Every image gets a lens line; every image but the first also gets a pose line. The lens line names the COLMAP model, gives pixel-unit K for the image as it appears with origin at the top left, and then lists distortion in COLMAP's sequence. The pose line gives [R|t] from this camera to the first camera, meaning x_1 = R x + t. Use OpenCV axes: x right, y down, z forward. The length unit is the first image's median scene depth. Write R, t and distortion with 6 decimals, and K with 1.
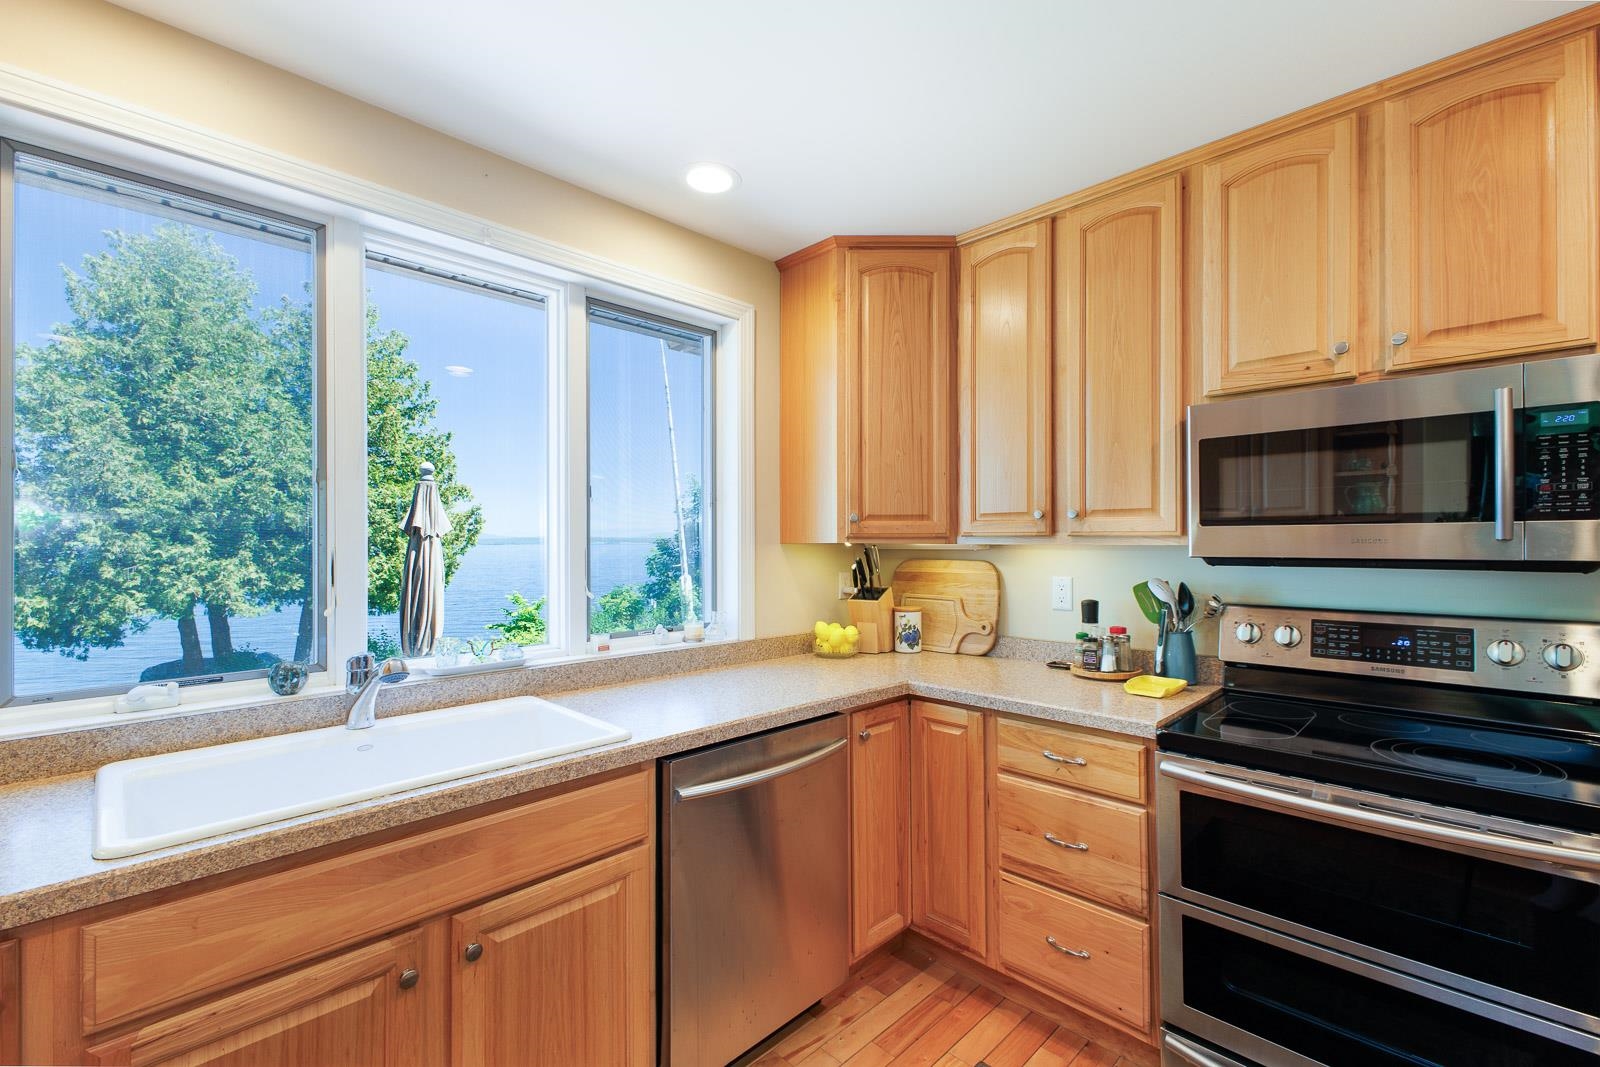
lens RADIAL K [[692.2, 0, 809.3], [0, 692.2, 539.3], [0, 0, 1]] dist [0.006933, -0.000134]
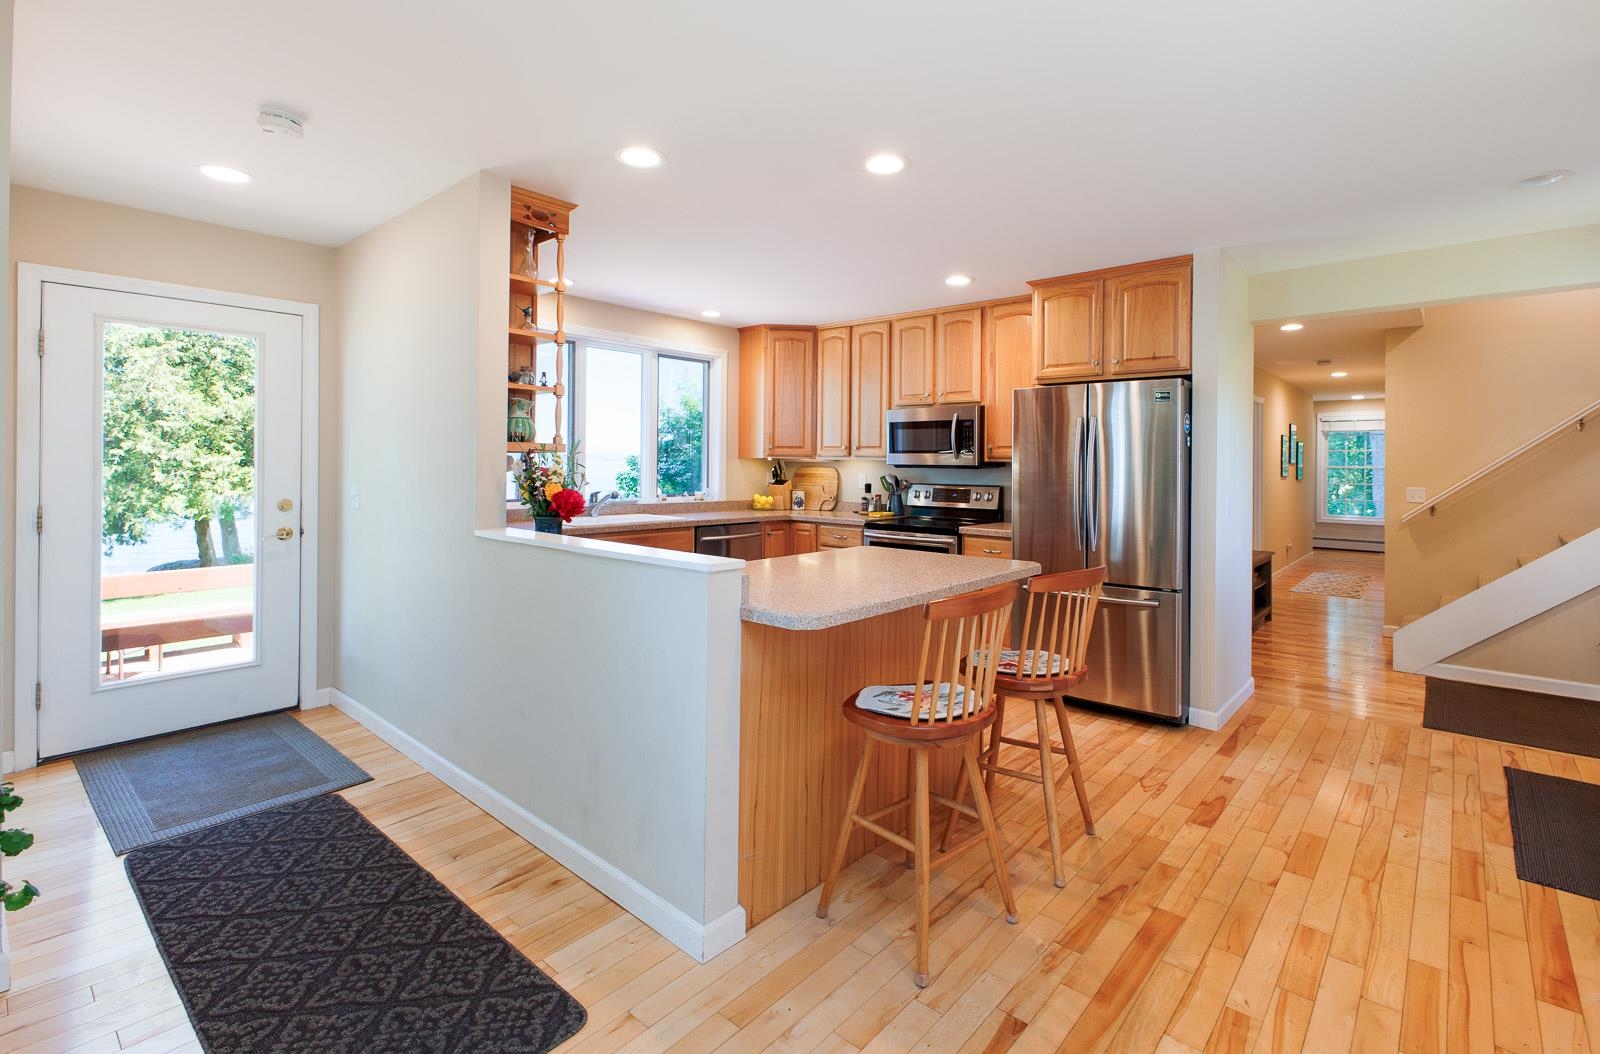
lens RADIAL K [[735.0, 0, 828.4], [0, 735.0, 455.2], [0, 0, 1]] dist [0.011684, 0.000086]
pose [[0.997486, 0.015585, 0.069128, 0.085546], [-0.015243, 0.999869, -0.005476, 0.005895], [-0.069204, 0.004409, 0.997593, -1.405005]]
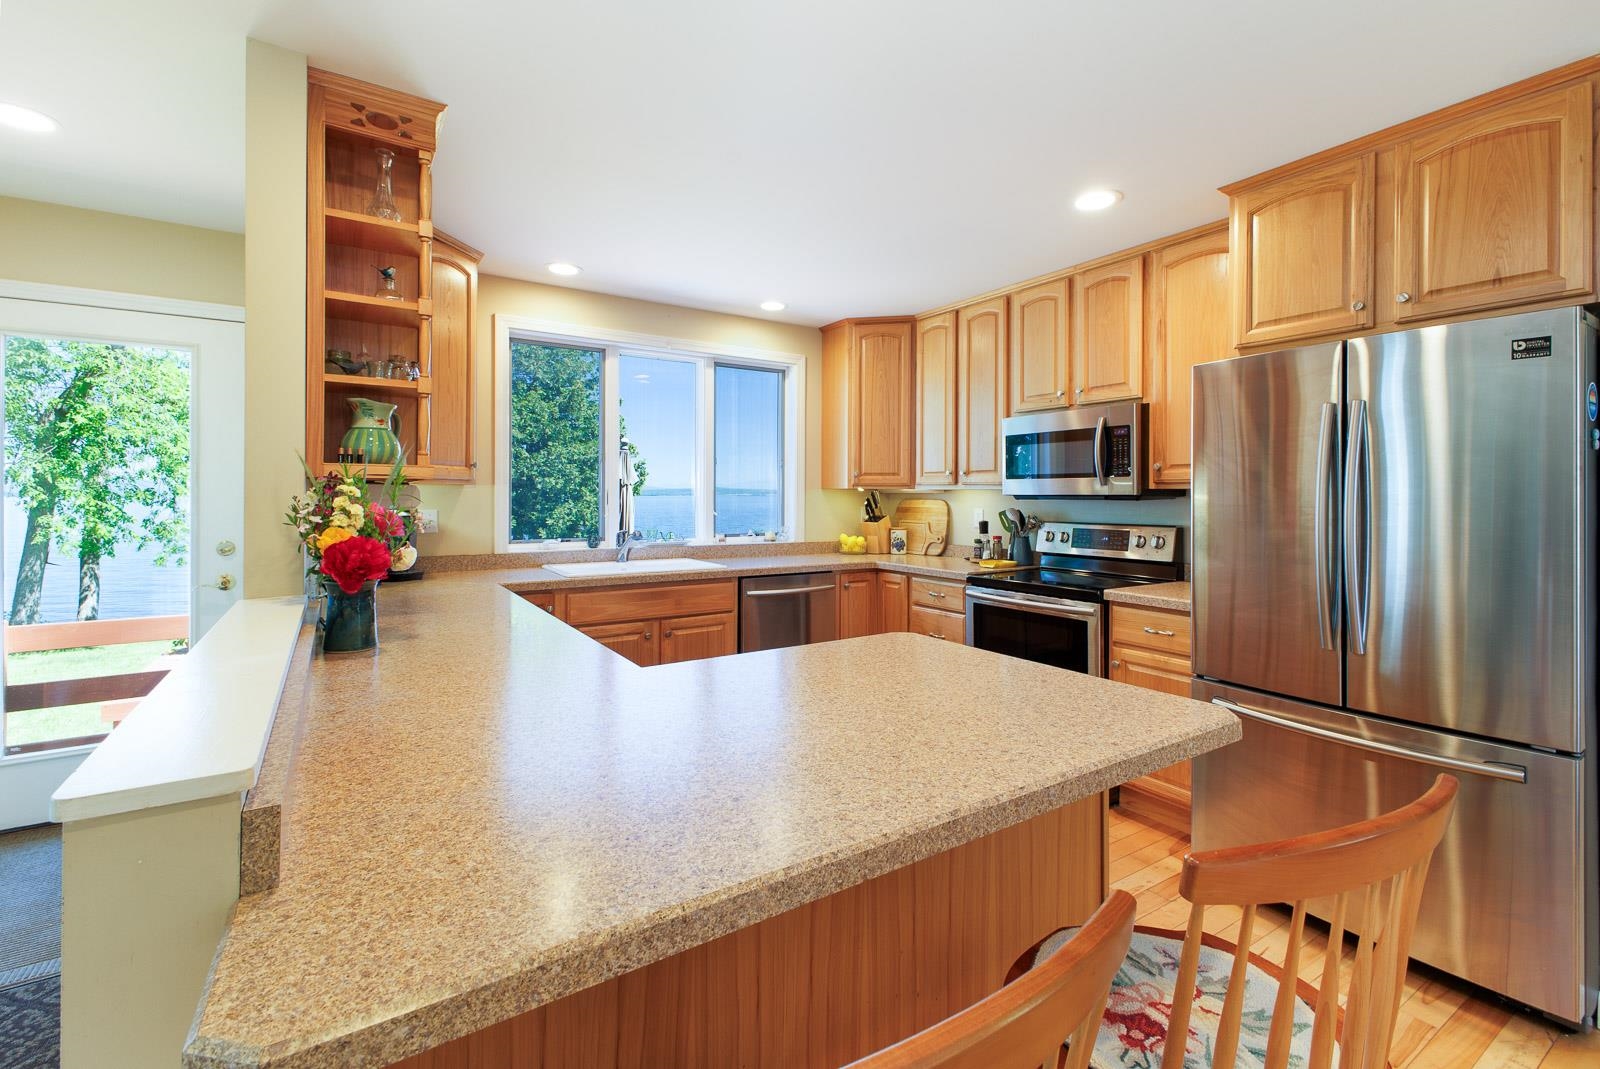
lens RADIAL K [[704.5, 0, 803.6], [0, 704.5, 492.5], [0, 0, 1]] dist [0.008005, -0.000042]
pose [[0.977396, 0.005445, -0.211346, 0.310384], [-0.005214, 0.999985, 0.001648, 0.013470], [0.211352, -0.000509, 0.977410, -0.799331]]
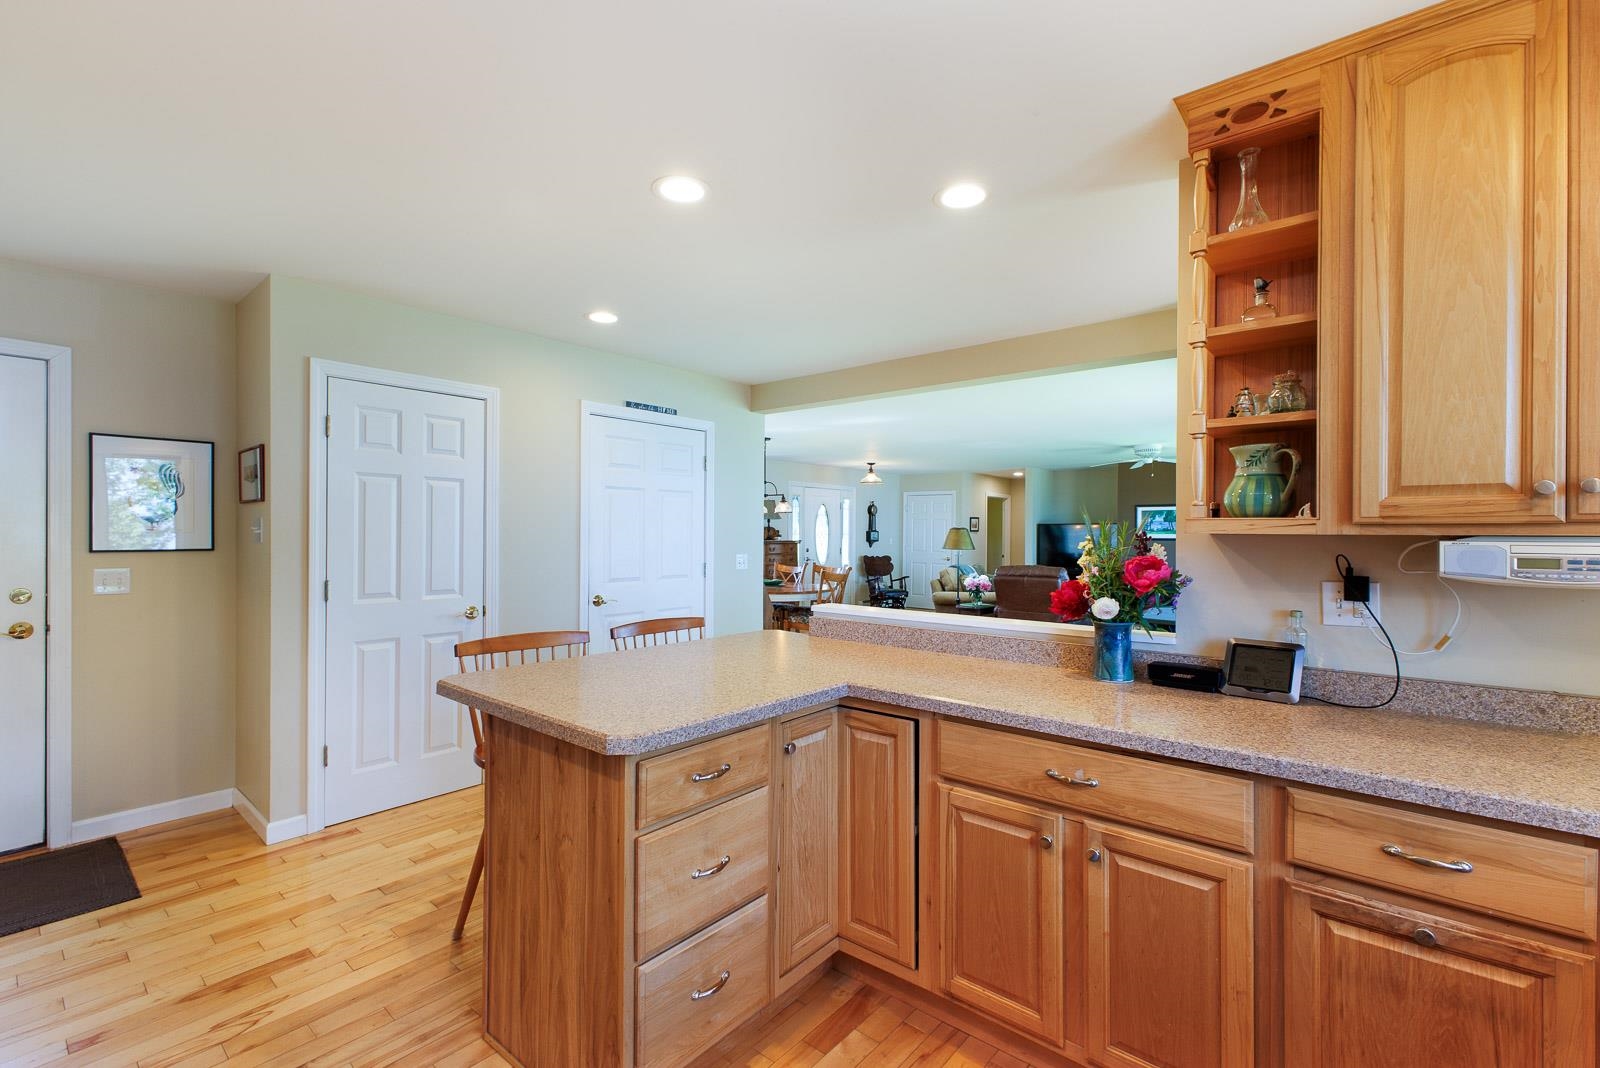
lens RADIAL K [[701.7, 0, 800.0], [0, 701.7, 534.0], [0, 0, 1]] dist [-0.003334, -0.000139]
pose [[-0.997661, -0.001345, -0.068347, 0.147942], [-0.001173, 0.999996, -0.002564, 0.004055], [0.068350, -0.002478, -0.997658, 0.588314]]
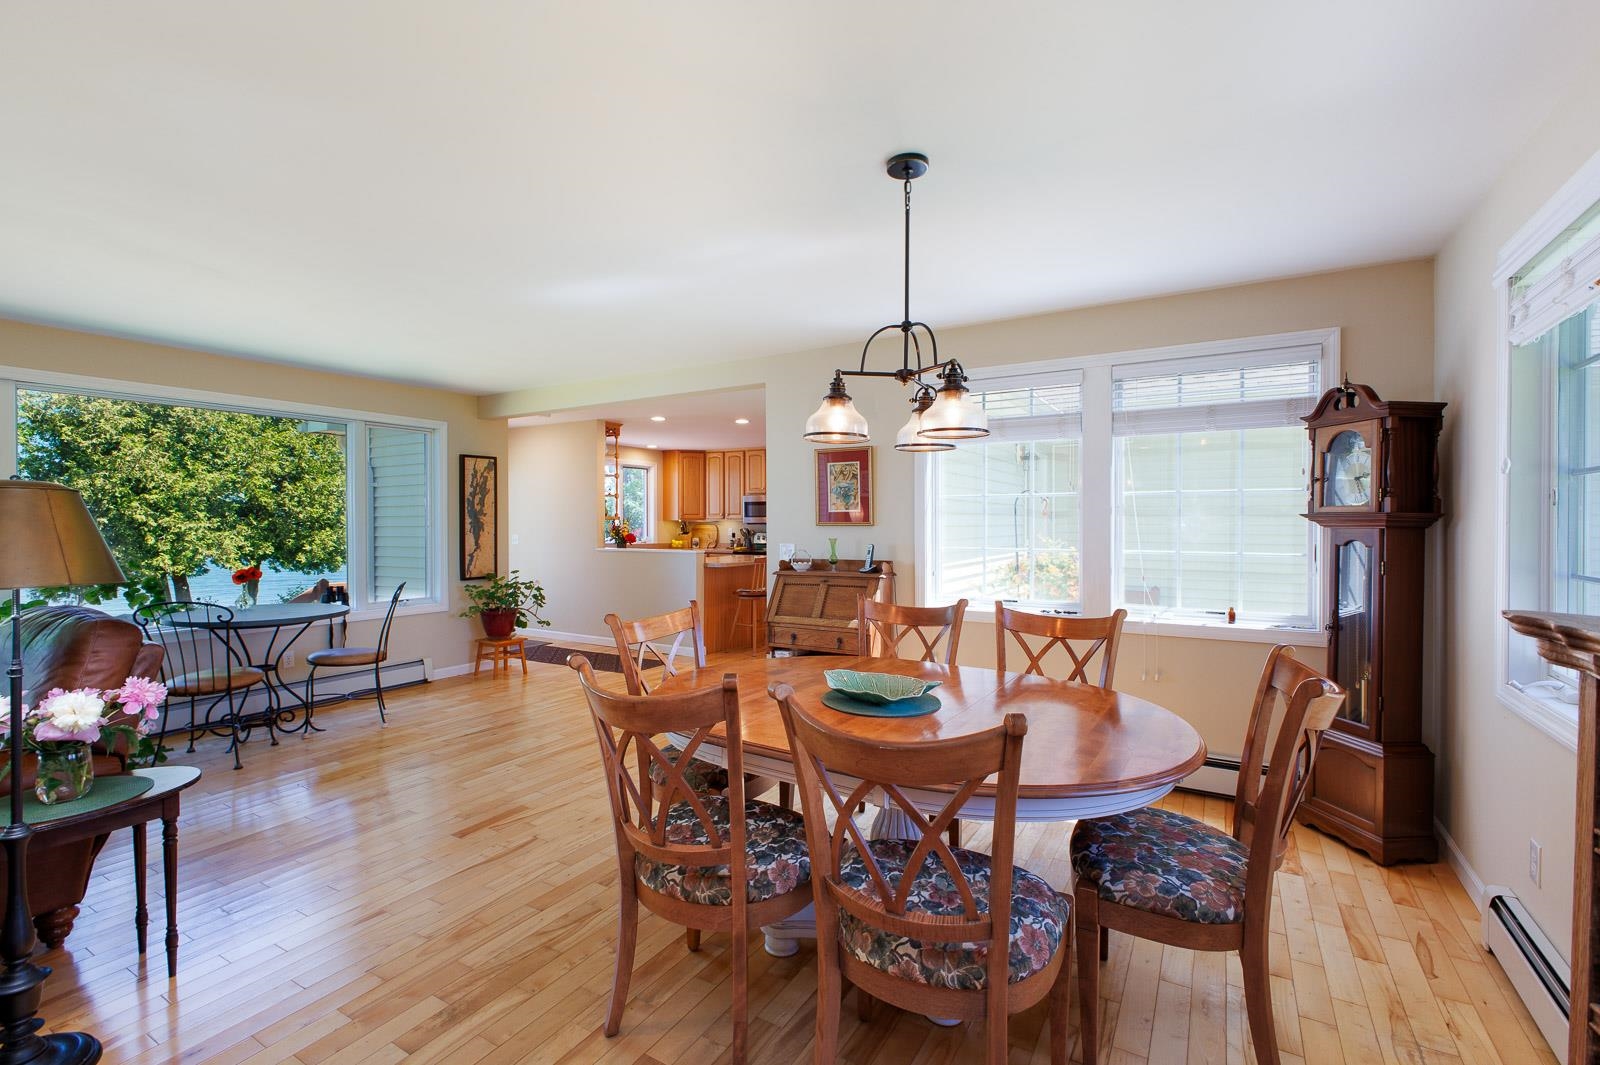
lens RADIAL K [[708.7, 0, 805.0], [0, 708.7, 524.4], [0, 0, 1]] dist [0.015915, 0.000066]
pose [[0.971605, 0.001726, 0.236604, -0.230663], [-0.003636, 0.999964, 0.007639, -0.005629], [-0.236582, -0.008283, 0.971576, -3.420315]]
